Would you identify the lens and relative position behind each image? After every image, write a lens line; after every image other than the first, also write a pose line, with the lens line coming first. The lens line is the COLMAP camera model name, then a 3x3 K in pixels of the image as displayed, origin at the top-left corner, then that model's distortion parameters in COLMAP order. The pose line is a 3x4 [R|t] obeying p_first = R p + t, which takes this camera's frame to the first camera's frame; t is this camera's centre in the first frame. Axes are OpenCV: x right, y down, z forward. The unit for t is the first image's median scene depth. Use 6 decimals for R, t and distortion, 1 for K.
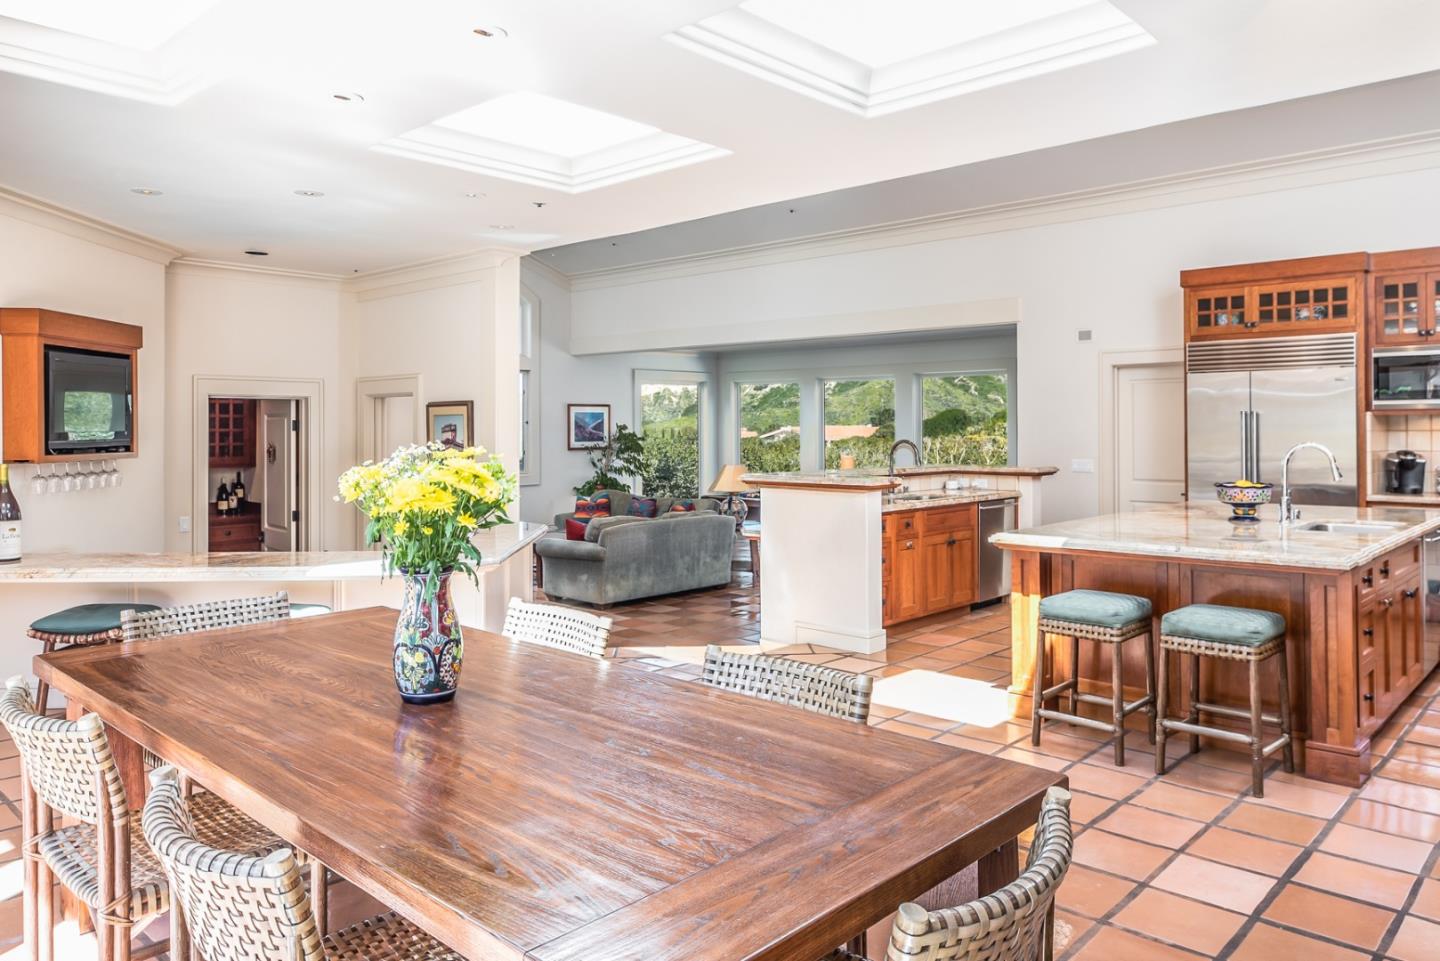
lens RADIAL K [[1006.2, 0, 727.9], [0, 1006.2, 417.4], [0, 0, 1]] dist [0.014038, -0.003151]
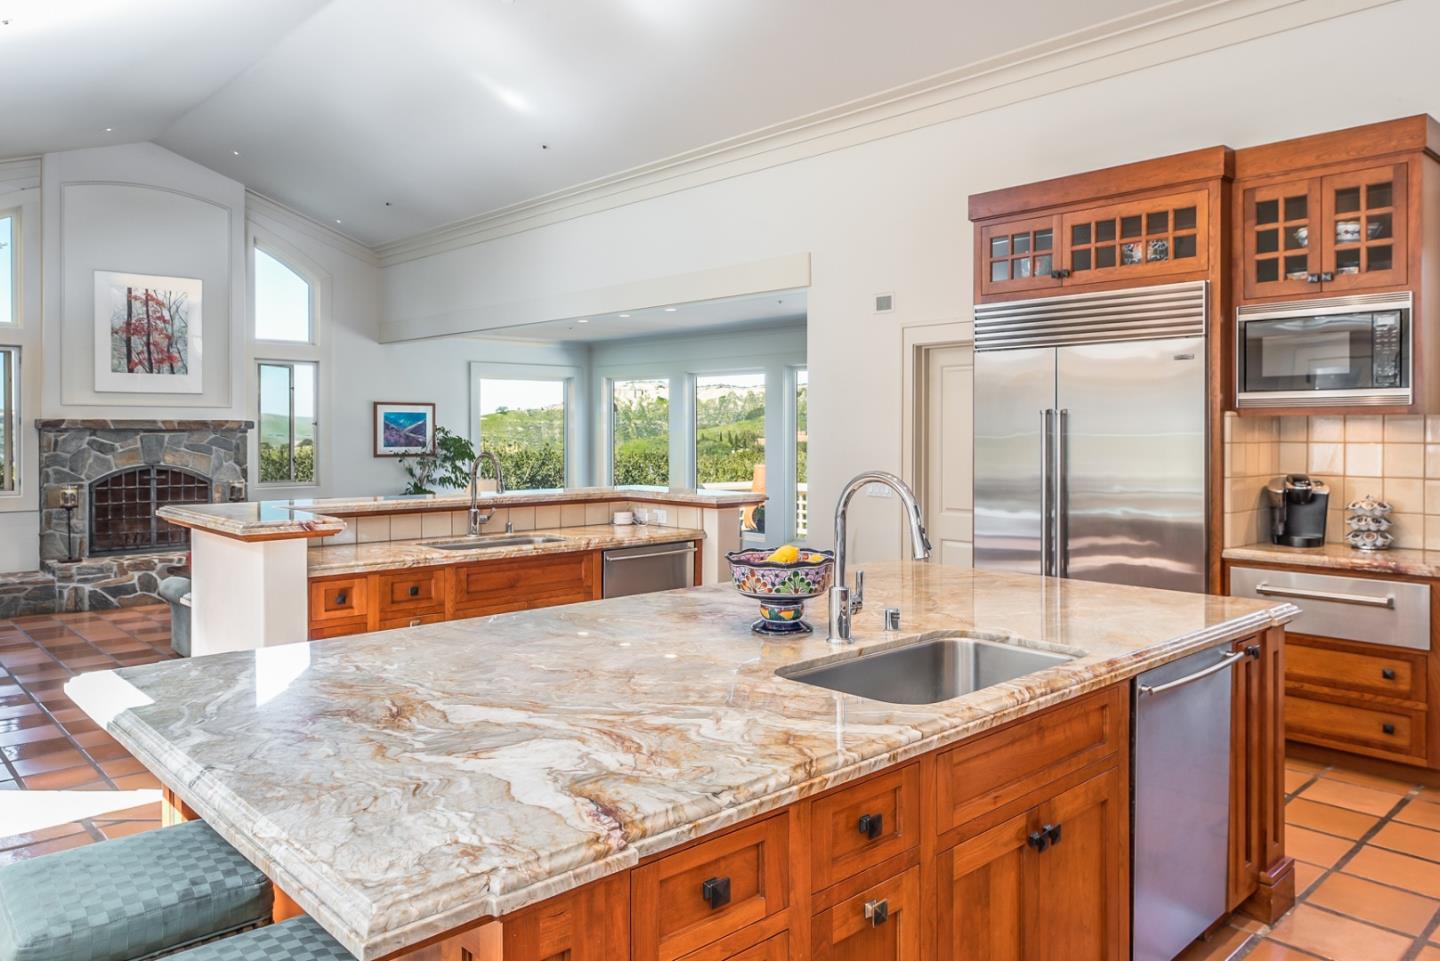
lens RADIAL K [[1006.2, 0, 712.1], [0, 1006.2, 430.3], [0, 0, 1]] dist [0.014038, -0.003151]
pose [[0.997014, 0.005978, -0.076992, 0.350161], [-0.005295, 0.999945, 0.009078, 0.001979], [0.077042, -0.008644, 0.996990, 0.350176]]
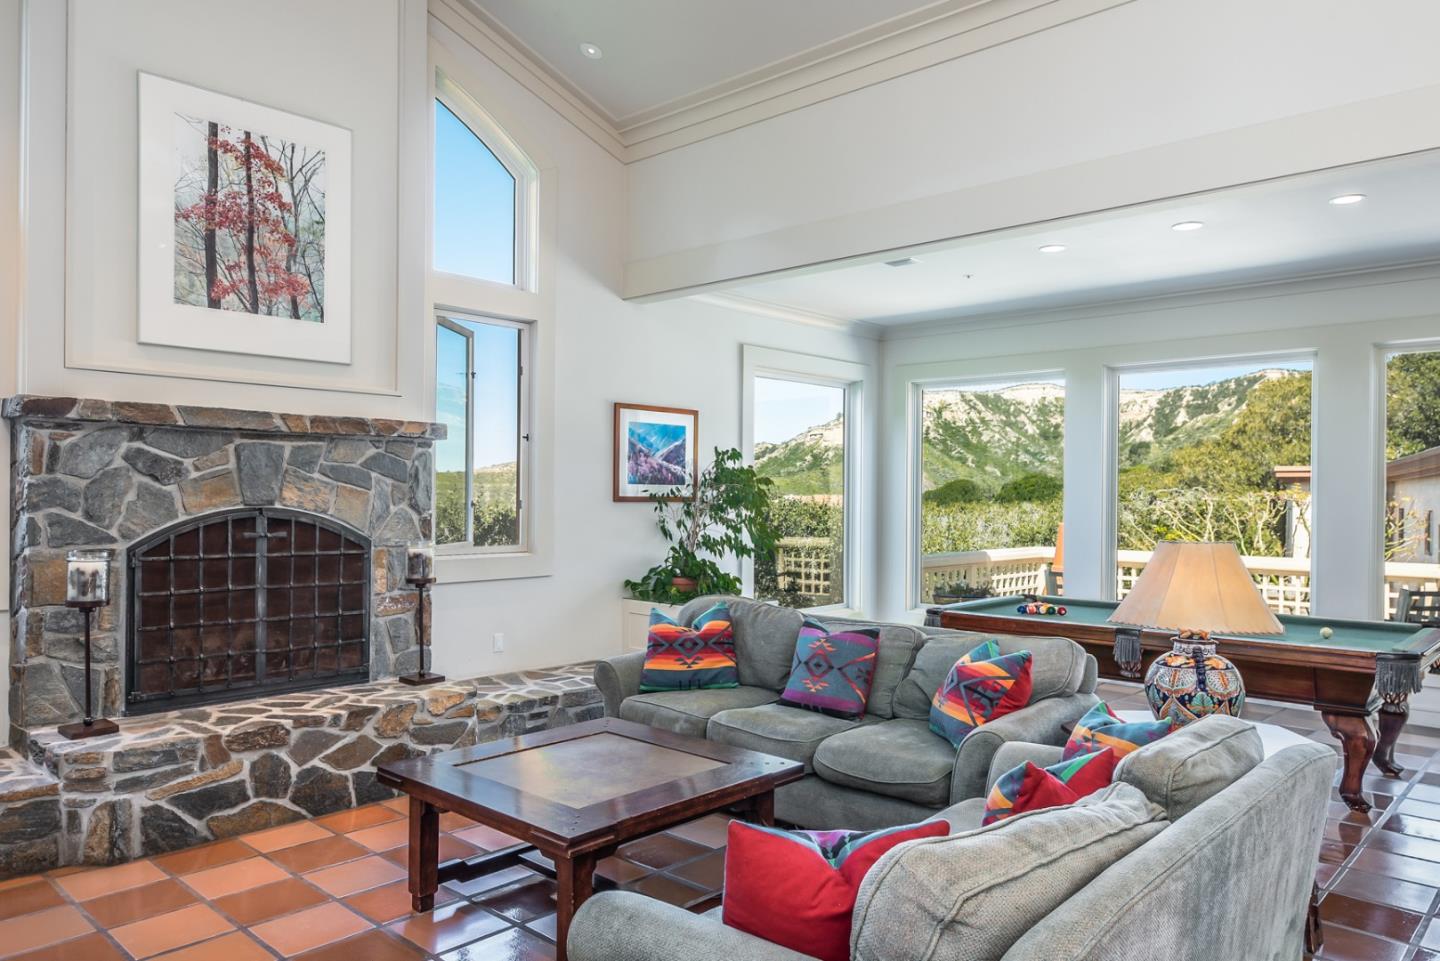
lens RADIAL K [[1006.2, 0, 723.5], [0, 1006.2, 492.0], [0, 0, 1]] dist [0.014038, -0.003151]
pose [[0.999917, 0.012657, -0.002336, -0.201942], [-0.012644, 0.999903, 0.005782, 0.046561], [0.002409, -0.005752, 0.999981, 1.002943]]
